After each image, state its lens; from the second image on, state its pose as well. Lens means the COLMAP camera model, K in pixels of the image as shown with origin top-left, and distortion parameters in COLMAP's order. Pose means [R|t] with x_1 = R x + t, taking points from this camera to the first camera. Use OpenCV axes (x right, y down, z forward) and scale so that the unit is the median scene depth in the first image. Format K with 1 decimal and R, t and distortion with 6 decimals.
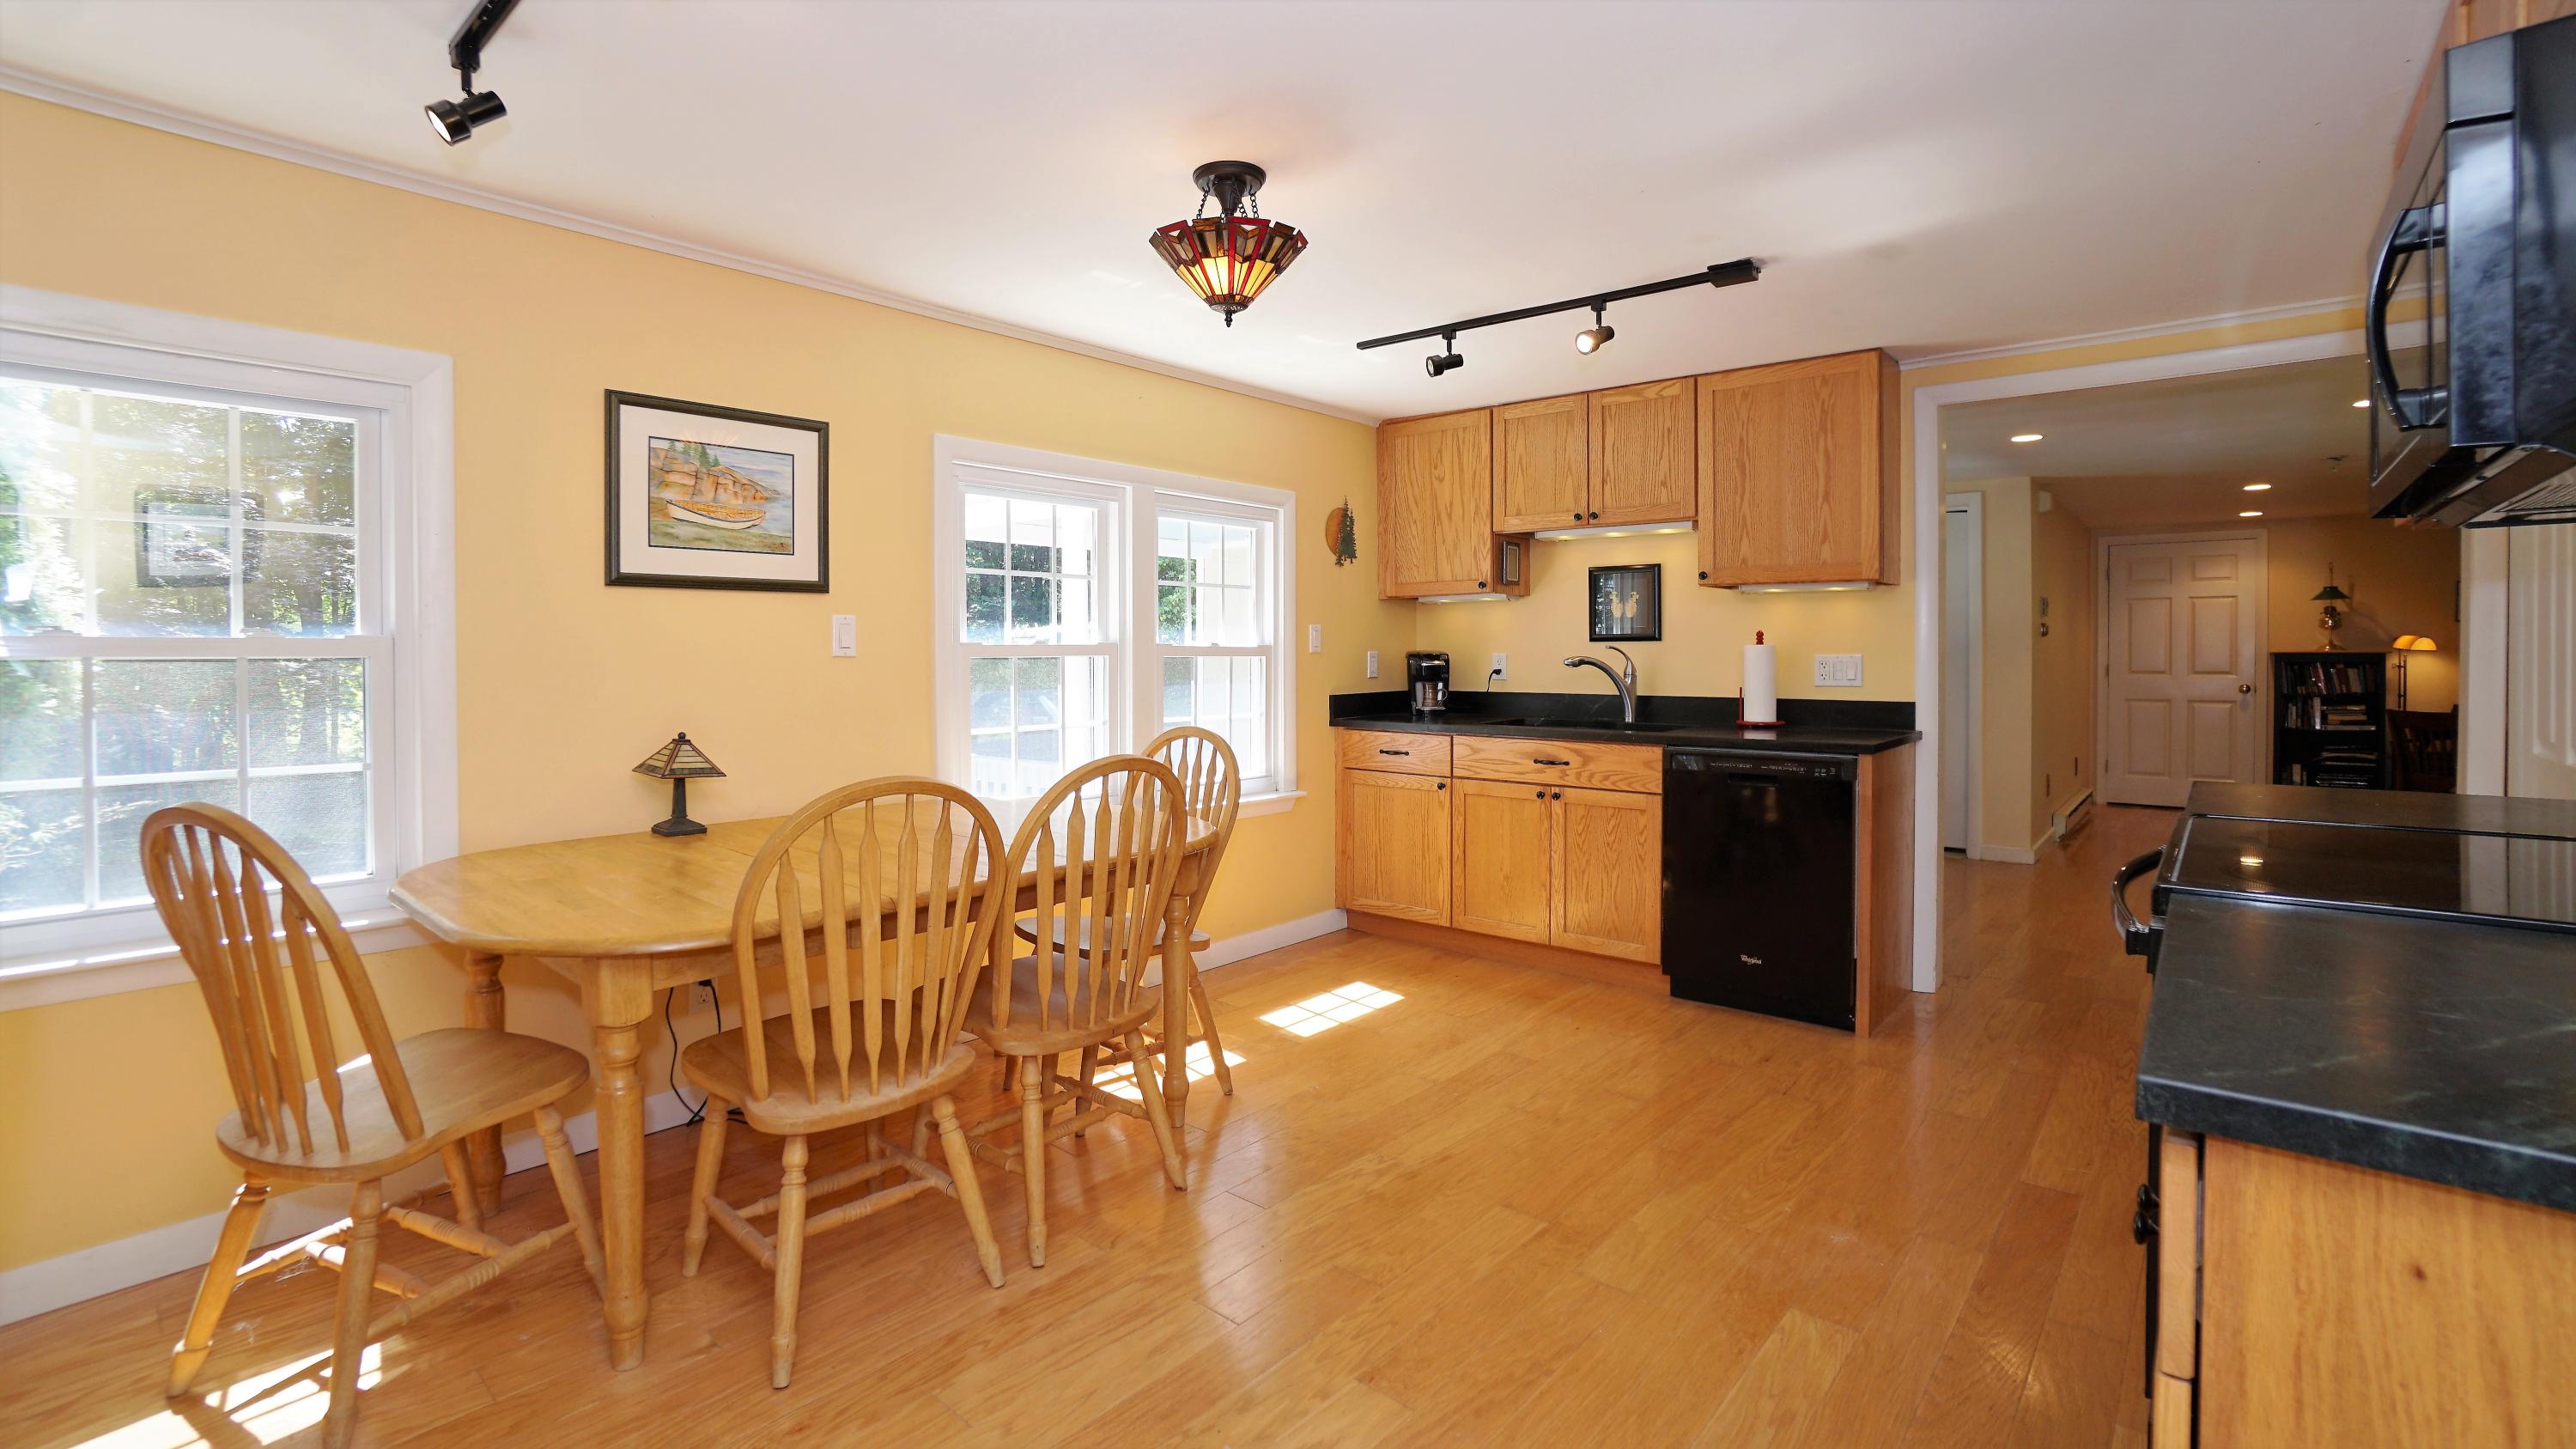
lens RADIAL K [[1138.7, 0, 1287.7], [0, 1138.7, 667.6], [0, 0, 1]] dist [-0.000764, -0.000086]
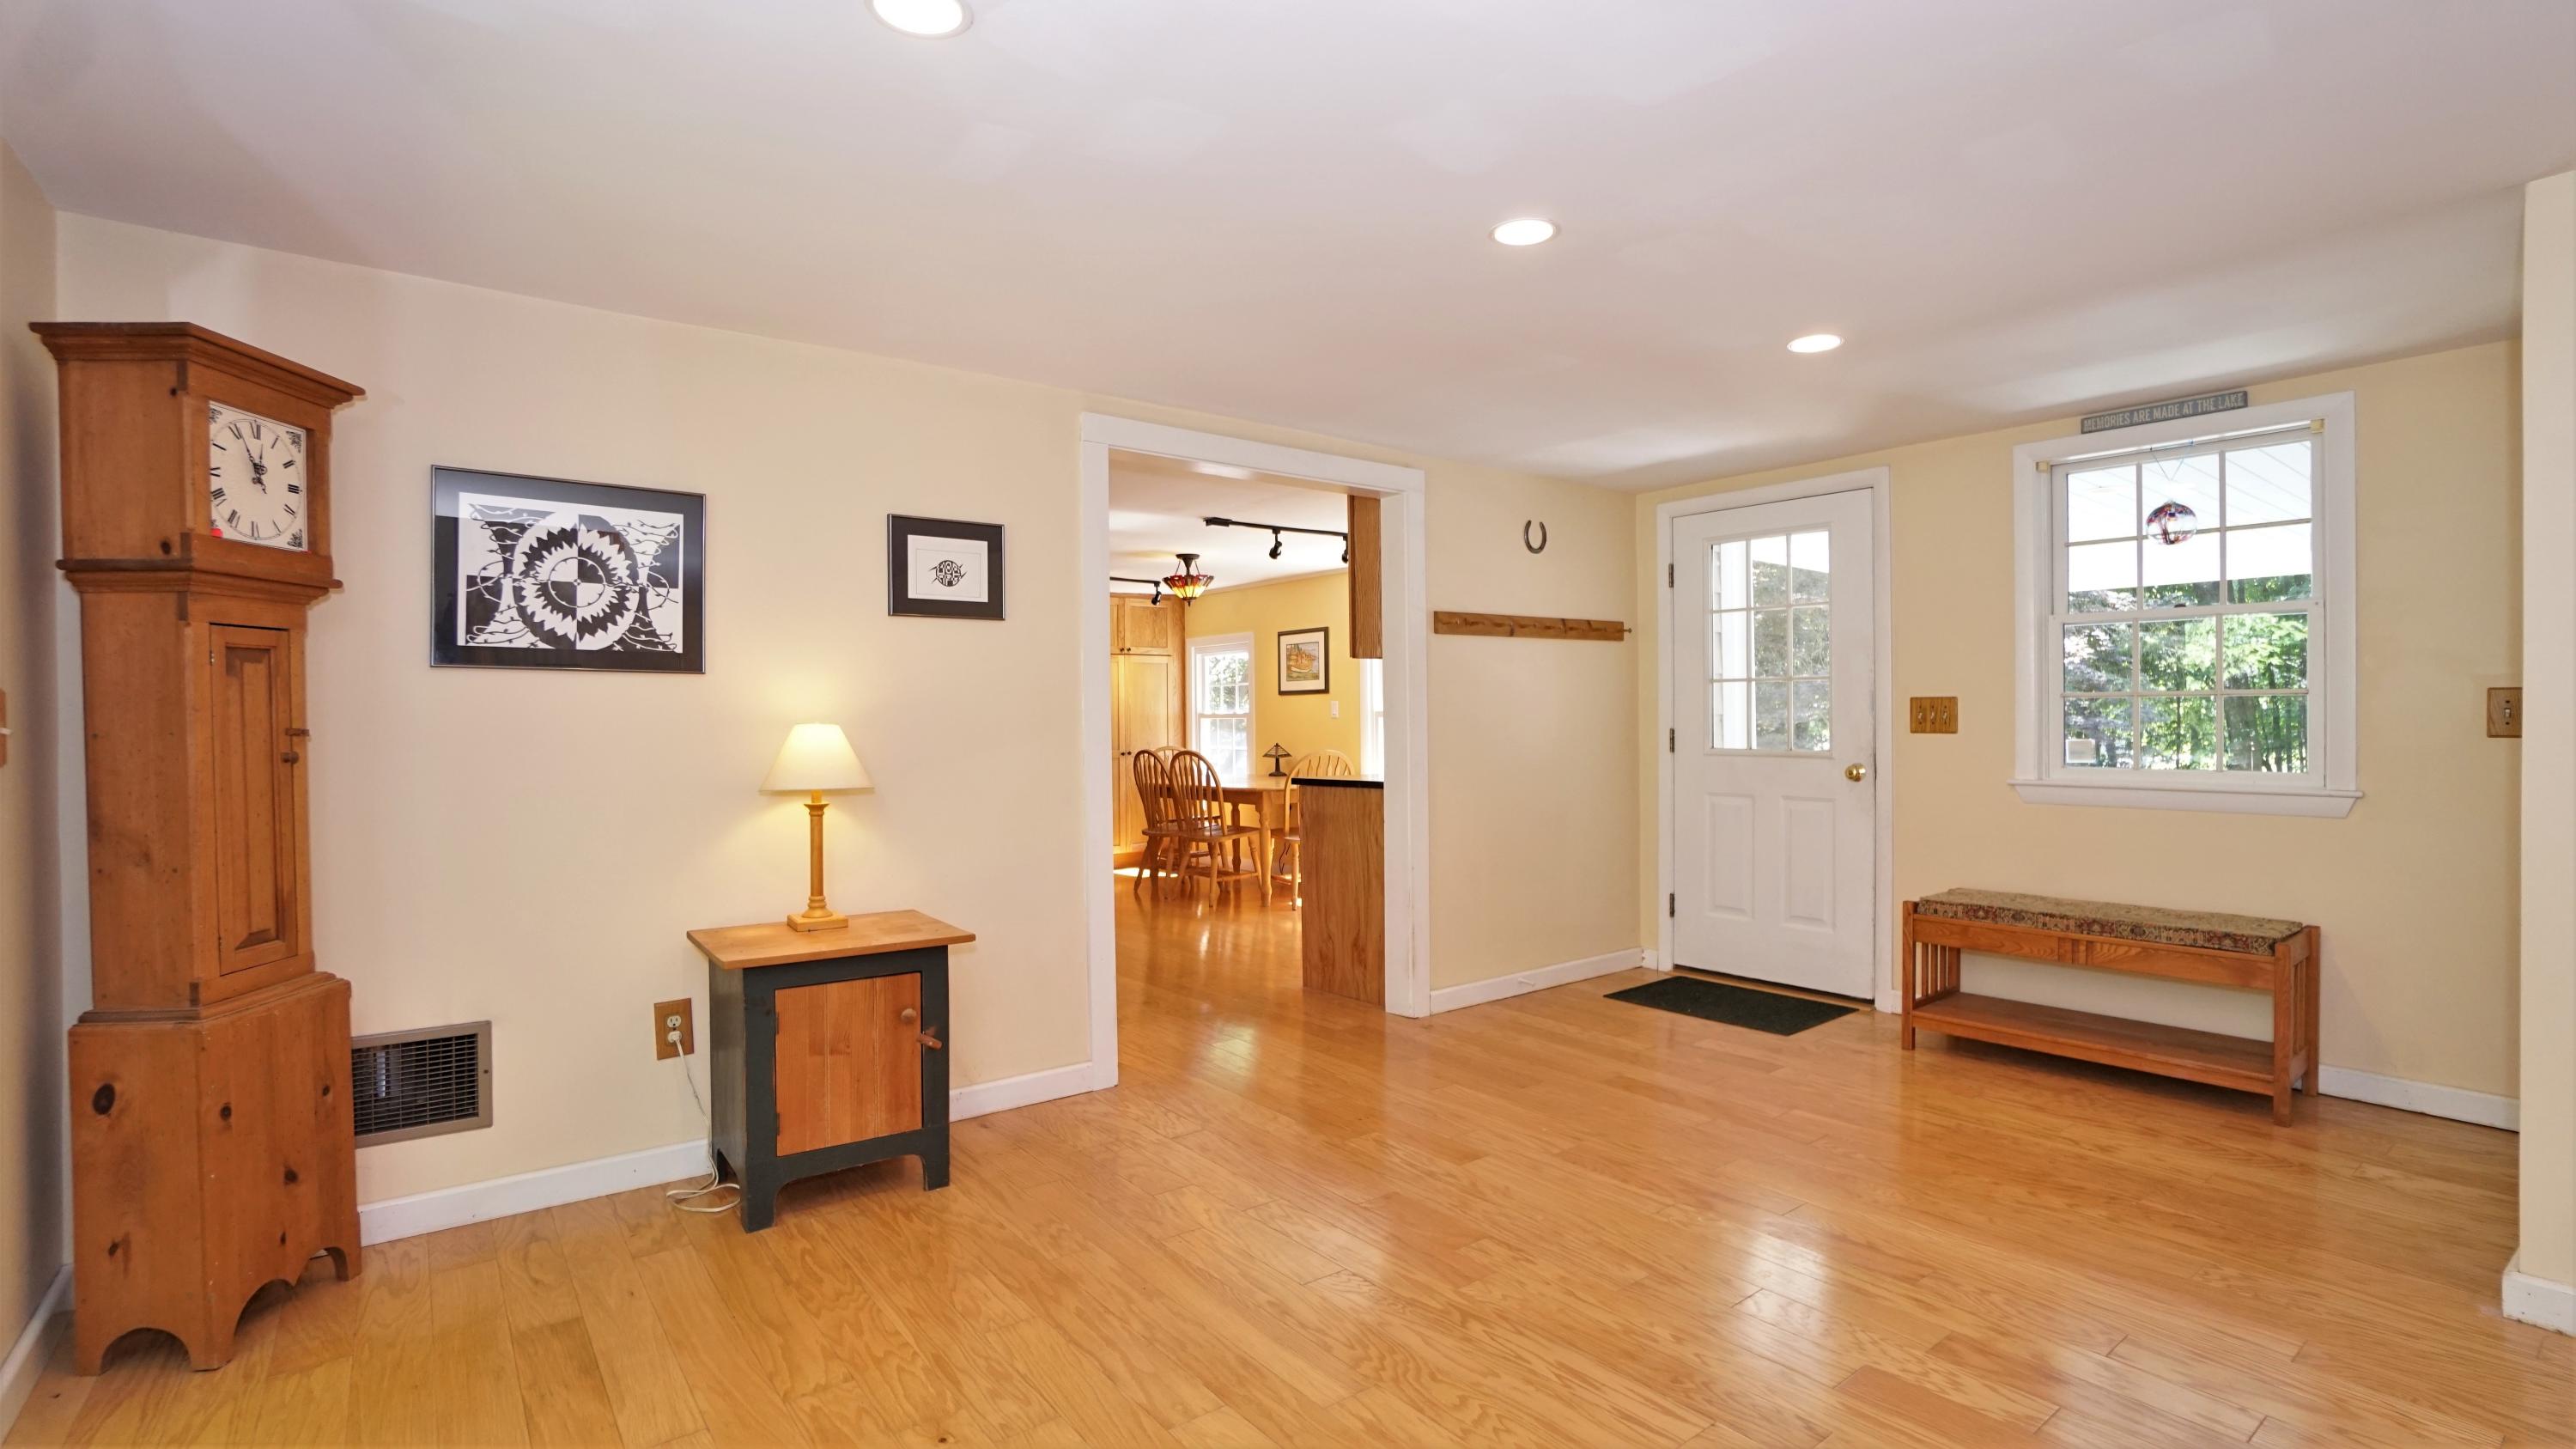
lens RADIAL K [[1201.6, 0, 1257.8], [0, 1201.6, 714.0], [0, 0, 1]] dist [-0.052613, 0.021620]
pose [[-0.228907, -0.001054, -0.973448, 0.817905], [-0.004519, 0.999990, -0.000020, -0.006137], [0.973438, 0.004394, -0.228910, 0.527405]]
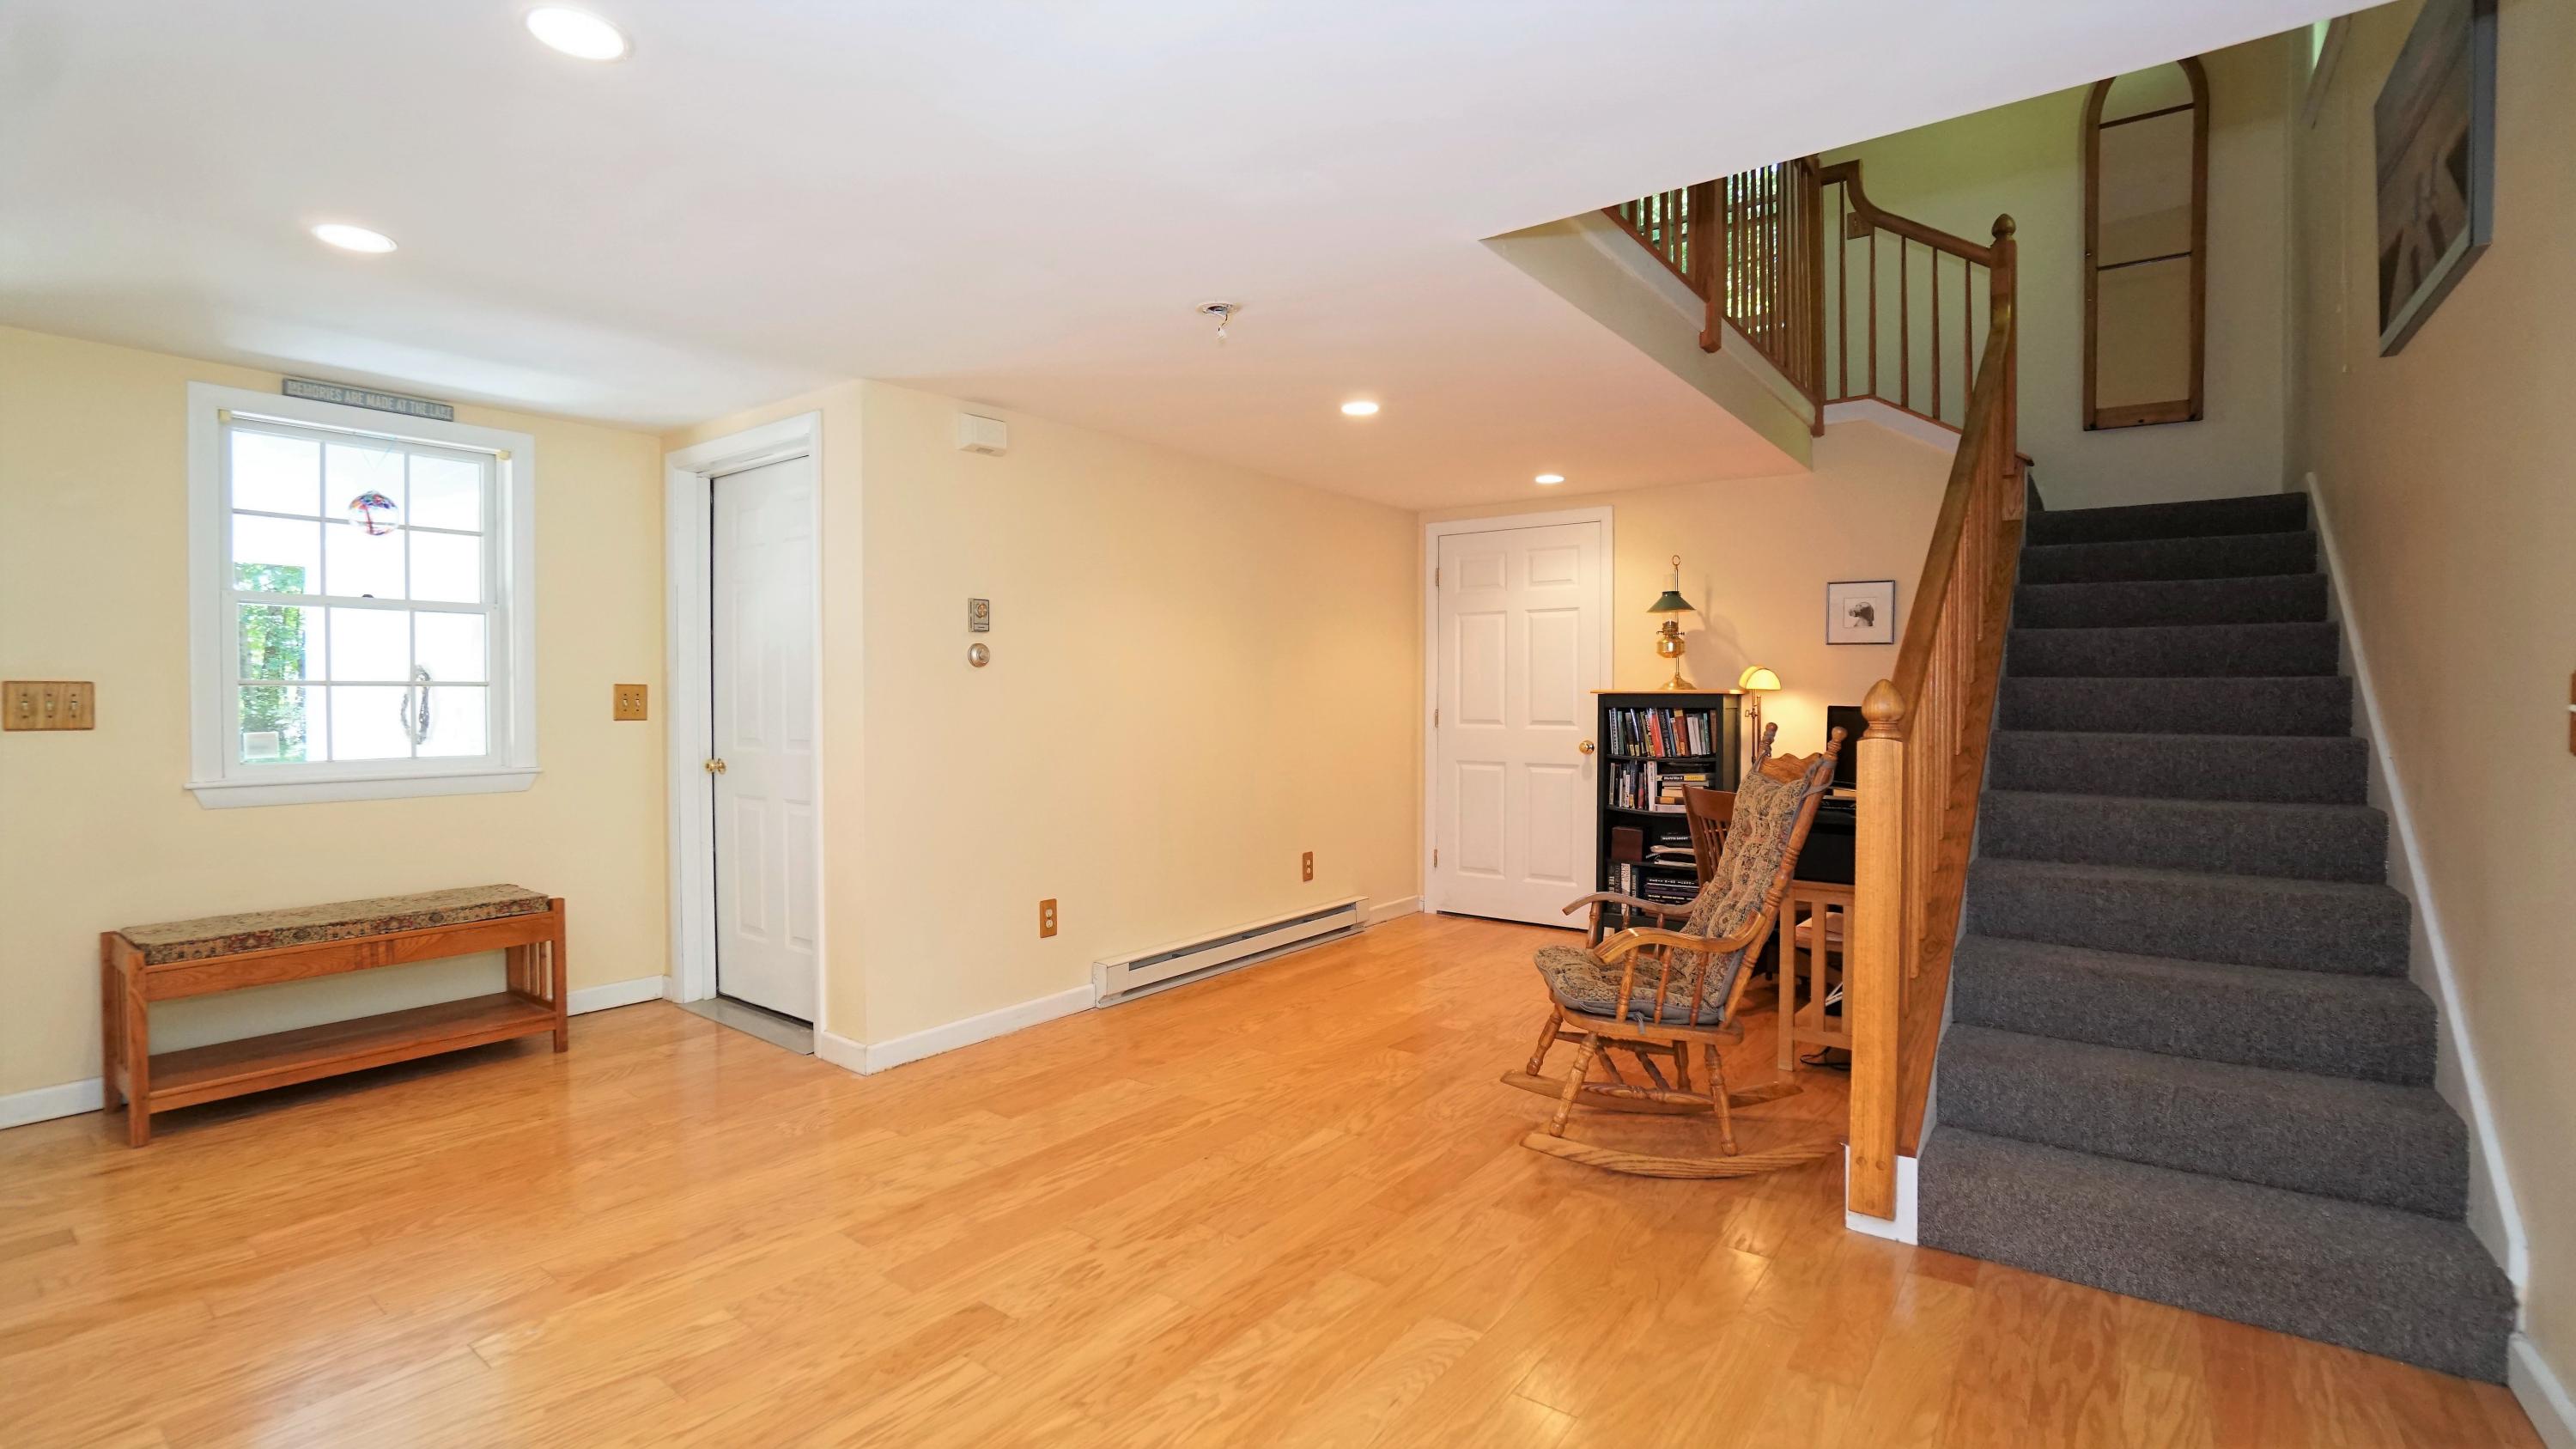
lens RADIAL K [[1201.6, 0, 1257.8], [0, 1201.6, 714.0], [0, 0, 1]] dist [-0.052613, 0.021620]
pose [[0.998366, -0.001940, 0.057116, 0.642332], [0.001489, 0.999967, 0.007933, -0.006900], [-0.057129, -0.007835, 0.998336, 0.329539]]
